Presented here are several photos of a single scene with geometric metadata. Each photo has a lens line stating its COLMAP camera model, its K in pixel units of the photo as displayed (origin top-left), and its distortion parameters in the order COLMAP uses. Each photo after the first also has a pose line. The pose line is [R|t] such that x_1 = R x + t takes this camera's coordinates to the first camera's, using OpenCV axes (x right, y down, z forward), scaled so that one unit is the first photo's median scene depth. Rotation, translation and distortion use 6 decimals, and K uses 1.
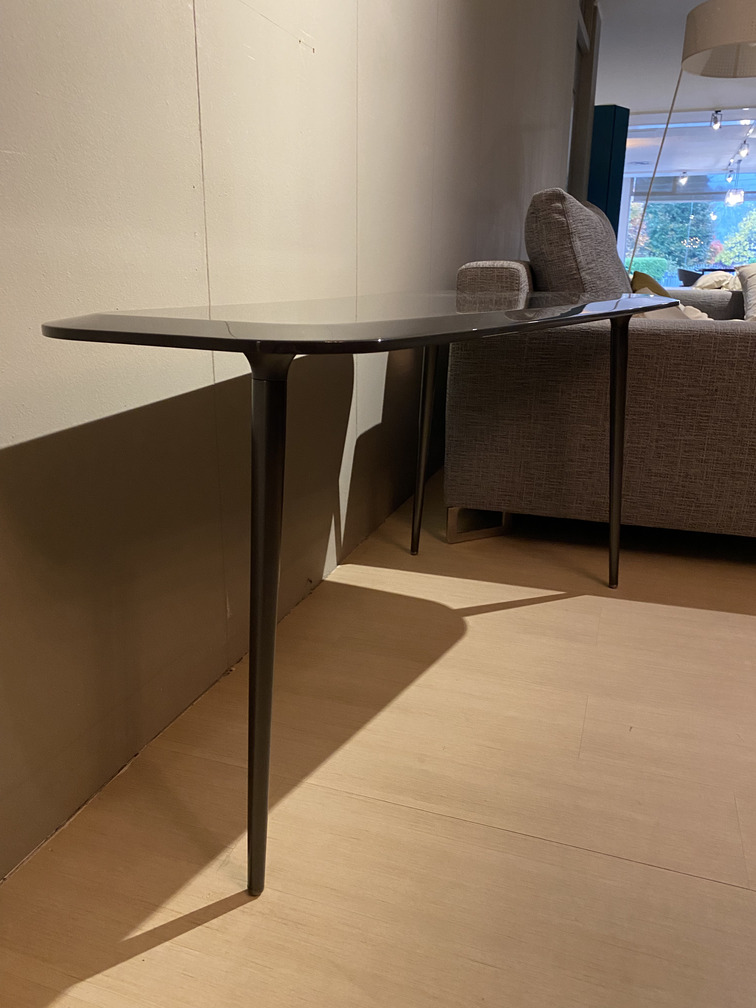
lens RADIAL K [[772.9, 0, 378.0], [0, 772.9, 504.0], [0, 0, 1]] dist [0.060440, -0.107698]
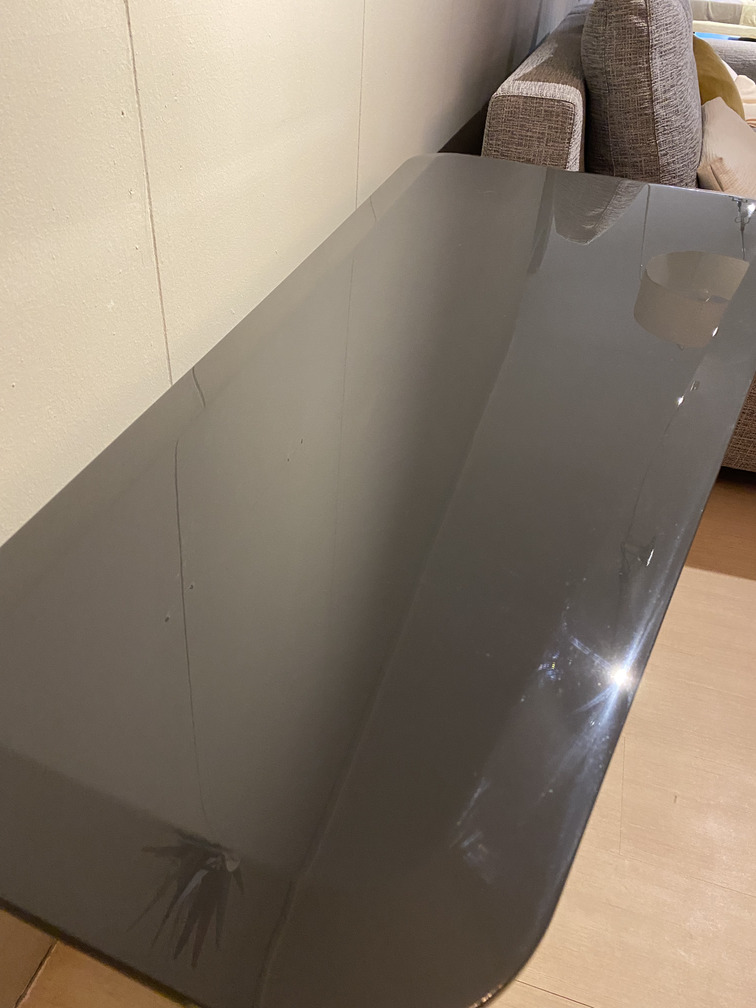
lens RADIAL K [[759.8, 0, 361.9], [0, 759.8, 503.2], [0, 0, 1]] dist [-0.001119, -0.000599]
pose [[0.999050, 0.021005, 0.038188, -0.044749], [-0.032974, 0.937242, 0.347118, -0.211168], [-0.028500, -0.348047, 0.937044, 0.223111]]
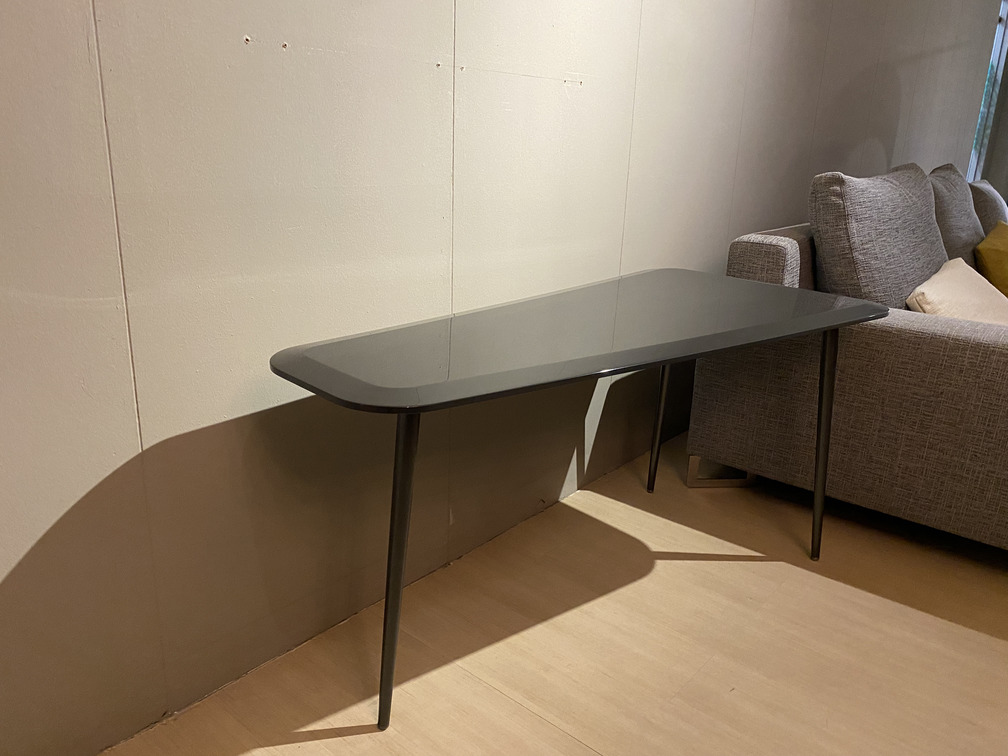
lens RADIAL K [[774.3, 0, 504.0], [0, 774.3, 378.0], [0, 0, 1]] dist [0.001172, 0.001275]
pose [[0.929771, 0.134514, -0.342684, 0.233706], [-0.133023, 0.990718, 0.027968, -0.112159], [0.343266, 0.019581, 0.939034, -0.151655]]
